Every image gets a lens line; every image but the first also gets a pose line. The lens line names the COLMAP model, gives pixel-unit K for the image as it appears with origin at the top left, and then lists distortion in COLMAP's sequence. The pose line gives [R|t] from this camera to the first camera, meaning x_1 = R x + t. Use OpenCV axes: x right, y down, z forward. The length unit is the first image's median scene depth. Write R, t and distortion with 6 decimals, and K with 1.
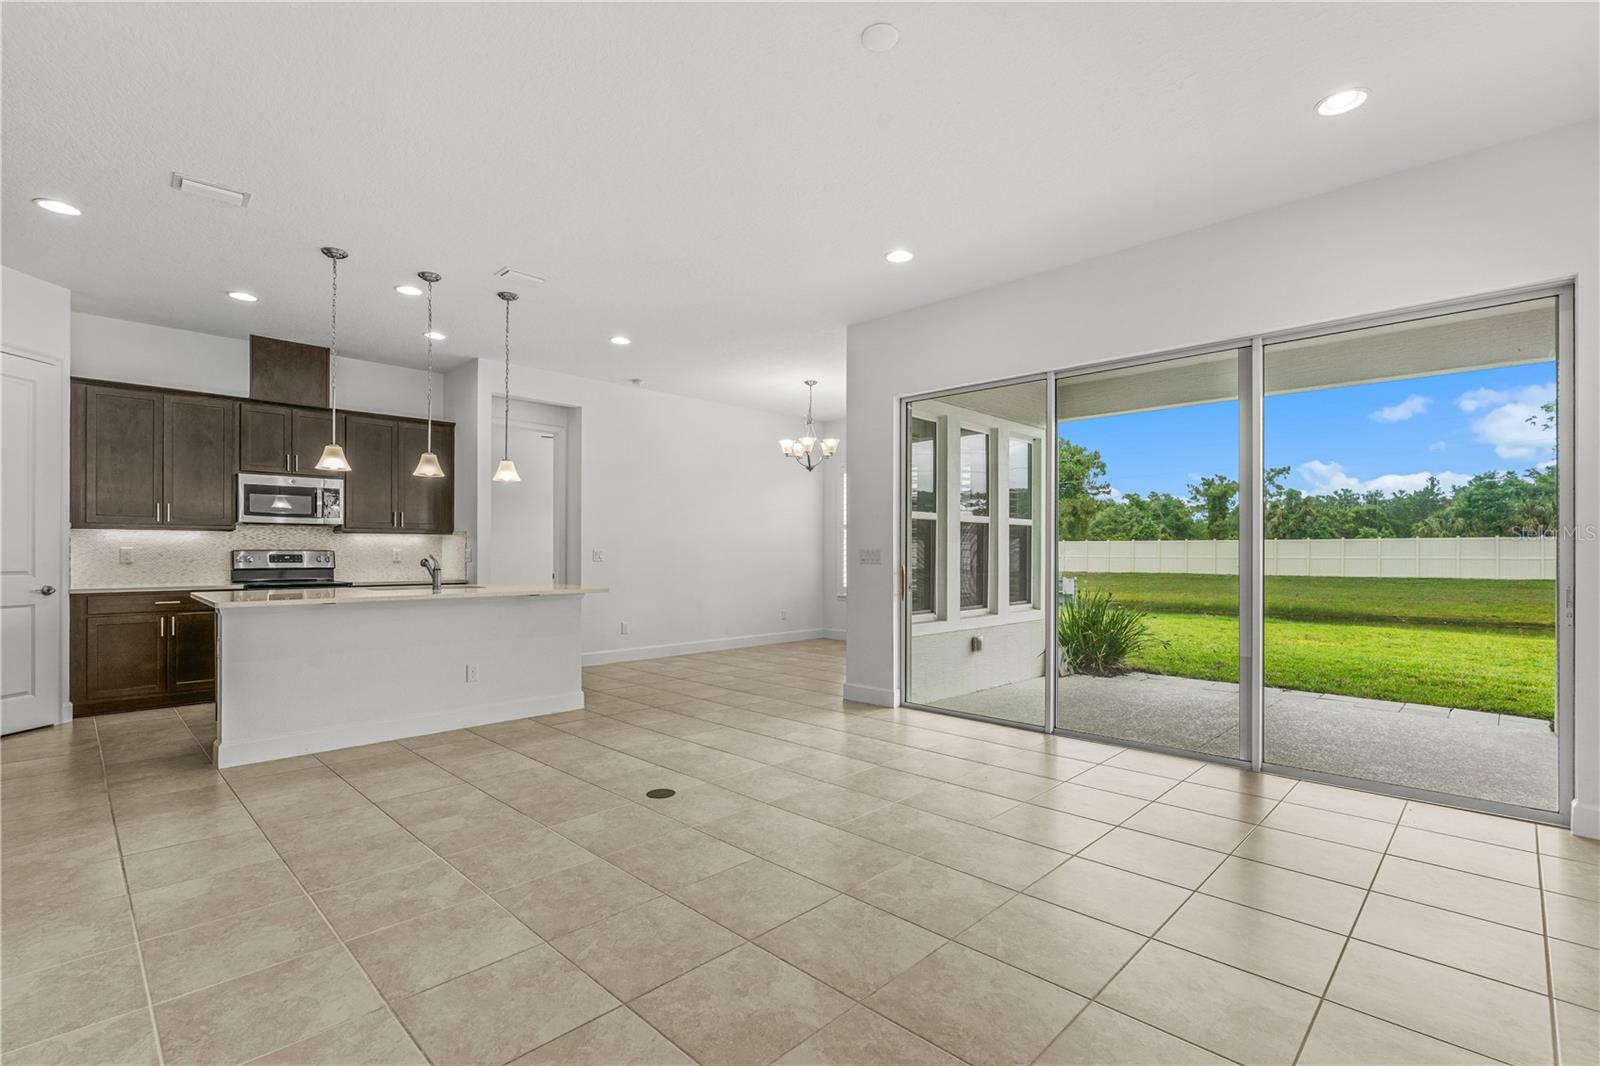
lens RADIAL K [[729.3, 0, 799.9], [0, 729.3, 555.1], [0, 0, 1]] dist [-0.003853, -0.000040]
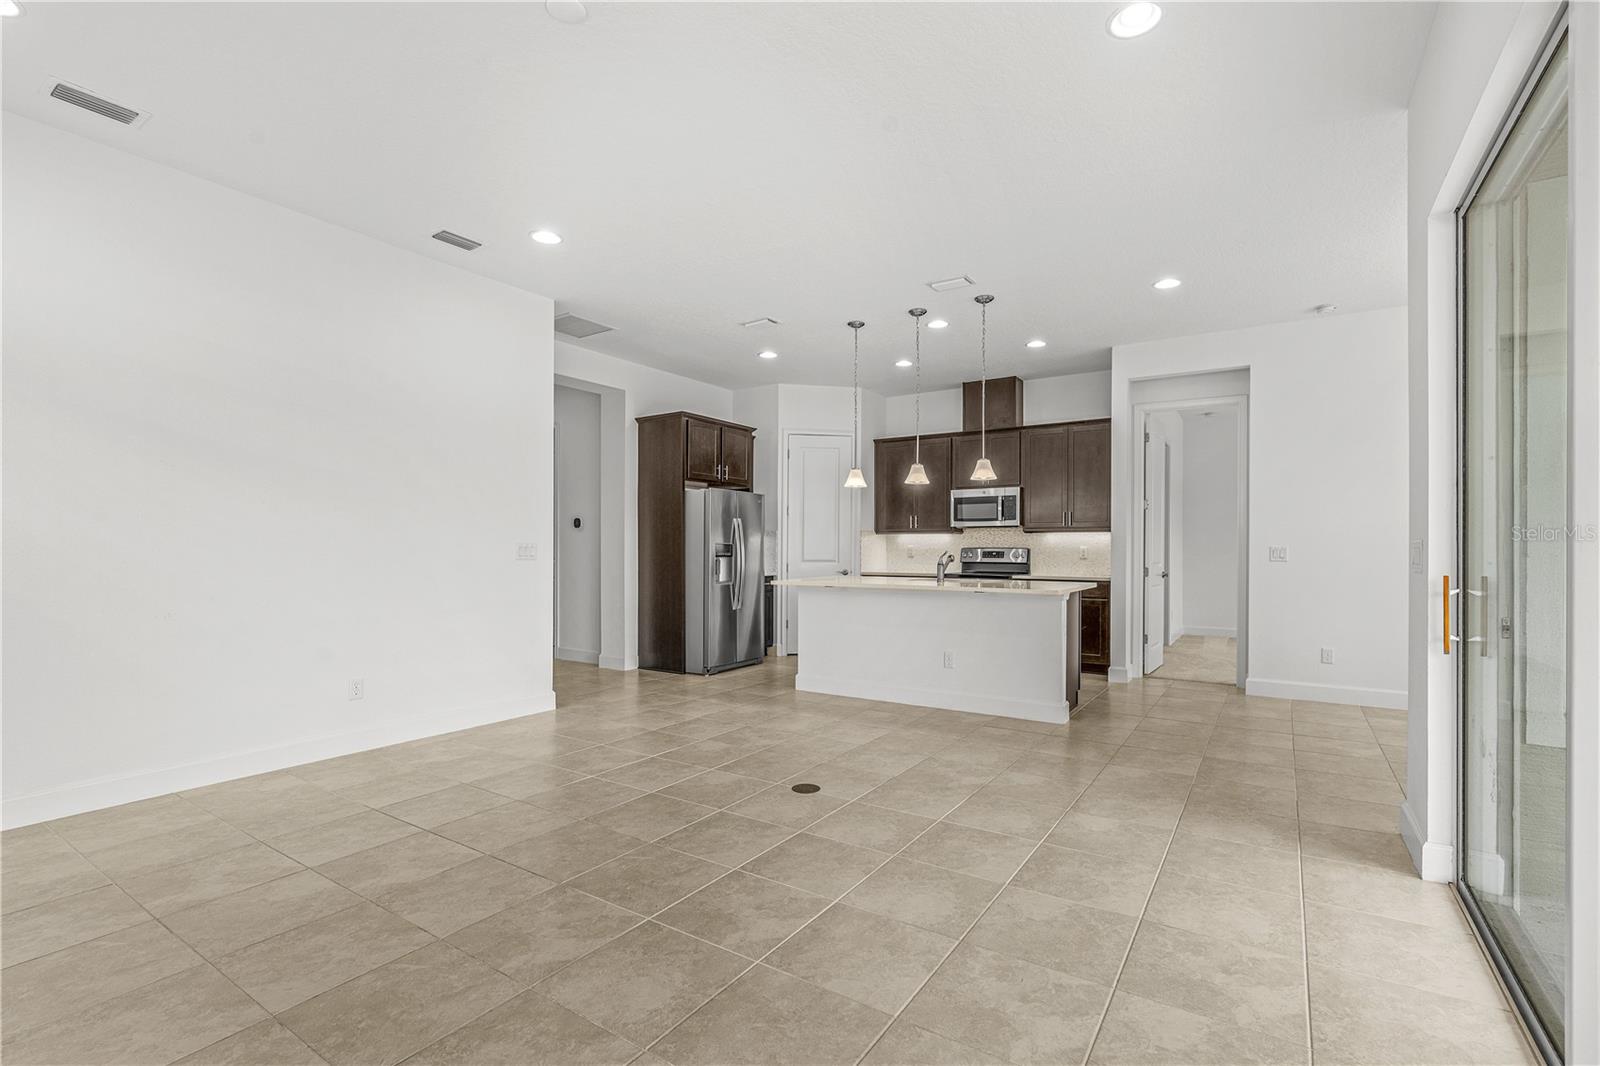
lens RADIAL K [[722.5, 0, 806.4], [0, 722.5, 544.3], [0, 0, 1]] dist [-0.004777, -0.000030]
pose [[0.193573, -0.007639, -0.981056, 0.491075], [-0.005029, 0.999949, -0.008778, -0.000114], [0.981073, 0.006633, 0.193524, 0.502245]]
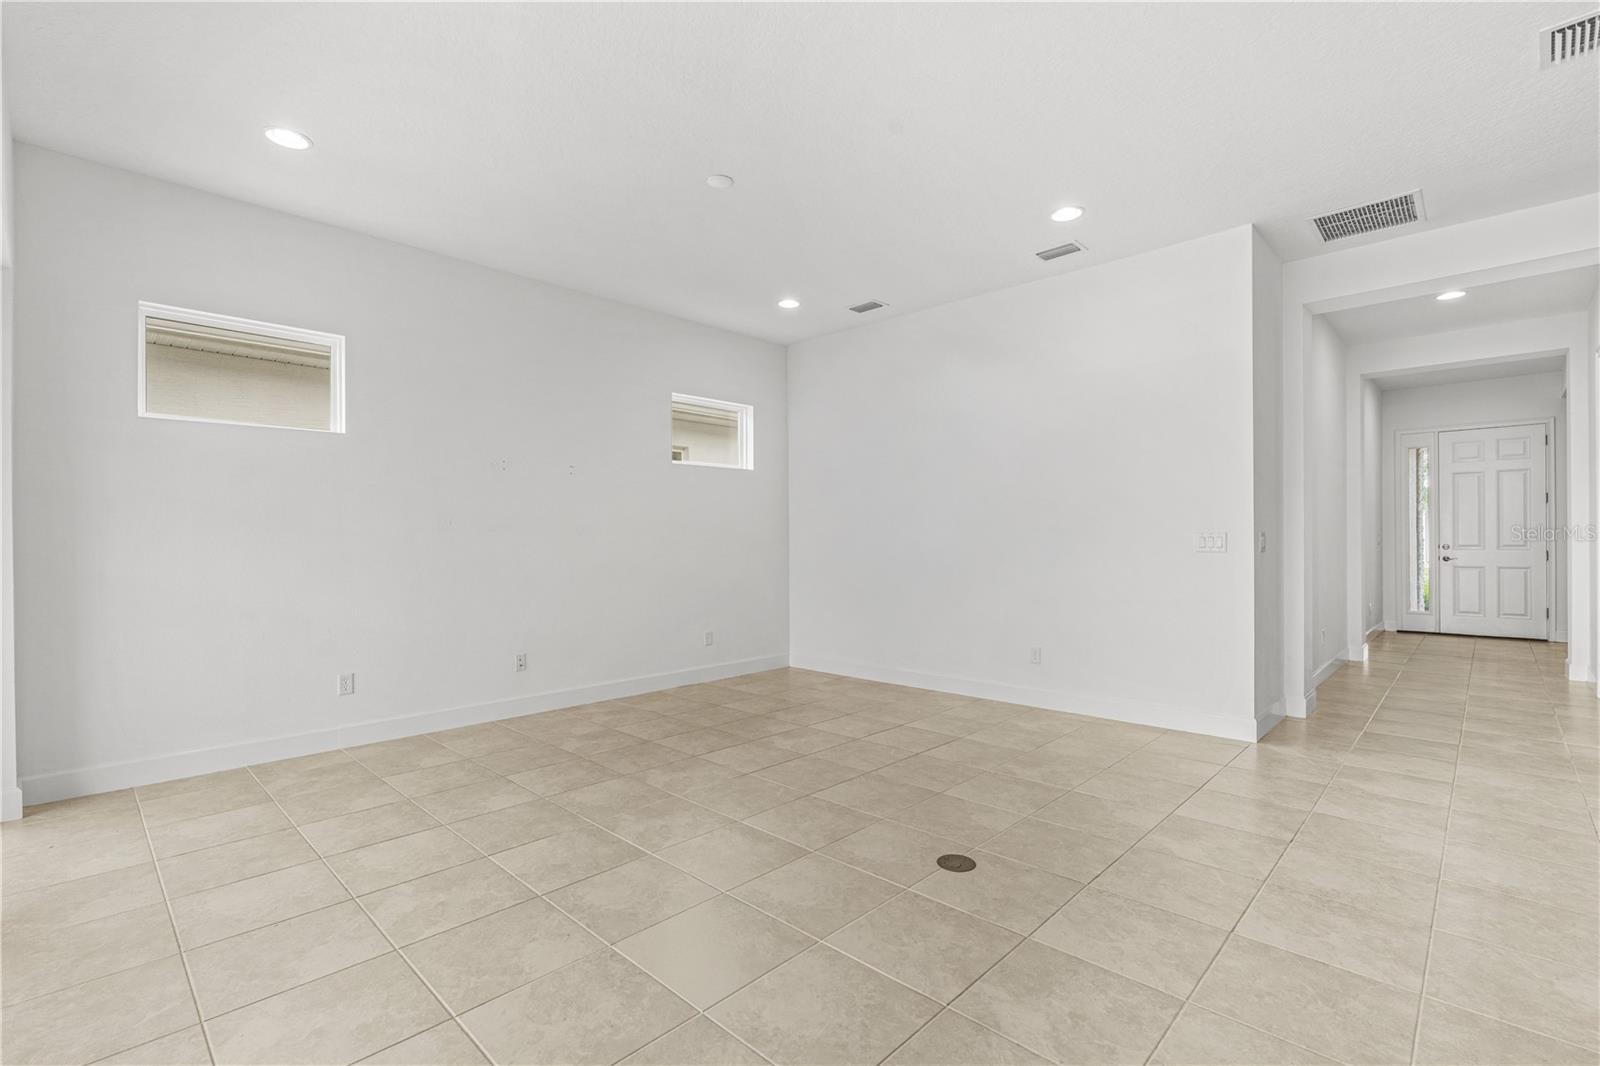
lens RADIAL K [[723.6, 0, 813.1], [0, 723.6, 534.3], [0, 0, 1]] dist [-0.001545, -0.000569]
pose [[-0.999806, 0.002787, -0.019495, -0.019678], [0.002895, 0.999980, -0.005539, -0.002713], [0.019479, -0.005594, -0.999795, 1.082943]]
